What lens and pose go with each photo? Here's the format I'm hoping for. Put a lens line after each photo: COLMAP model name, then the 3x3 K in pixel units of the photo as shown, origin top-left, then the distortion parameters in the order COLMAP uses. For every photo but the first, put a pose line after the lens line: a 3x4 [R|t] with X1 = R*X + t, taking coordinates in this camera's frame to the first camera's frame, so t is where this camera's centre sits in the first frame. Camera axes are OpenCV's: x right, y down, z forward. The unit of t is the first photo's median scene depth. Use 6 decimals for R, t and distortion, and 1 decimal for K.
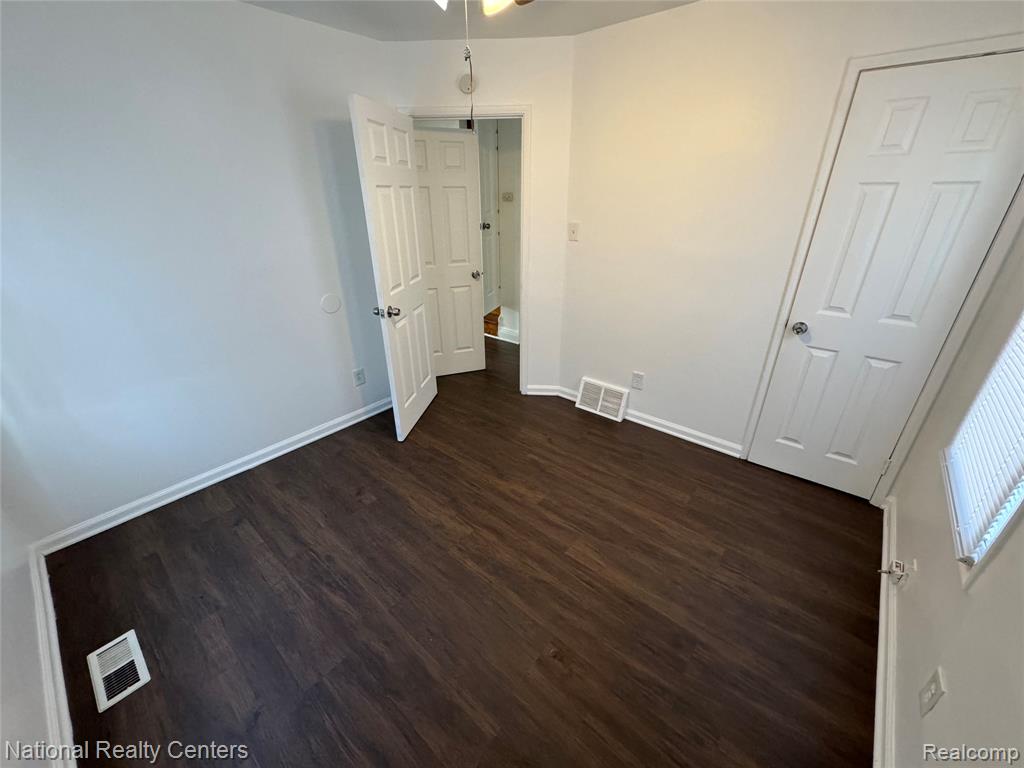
lens RADIAL K [[408.0, 0, 511.8], [0, 408.0, 383.5], [0, 0, 1]] dist [-0.003178, 0.000769]
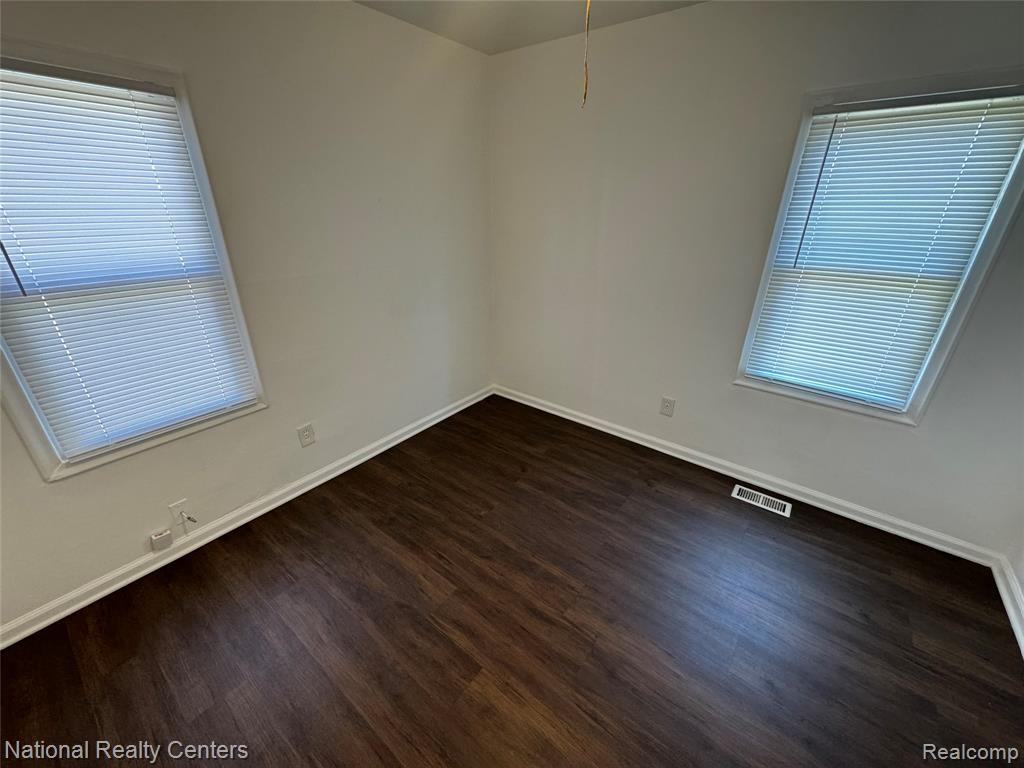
lens RADIAL K [[408.0, 0, 512.9], [0, 408.0, 383.8], [0, 0, 1]] dist [-0.003178, 0.000769]
pose [[-0.998668, 0.018464, -0.048182, 0.041993], [-0.024637, 0.649846, 0.759667, -0.597015], [0.045337, 0.759842, -0.648525, 1.280873]]
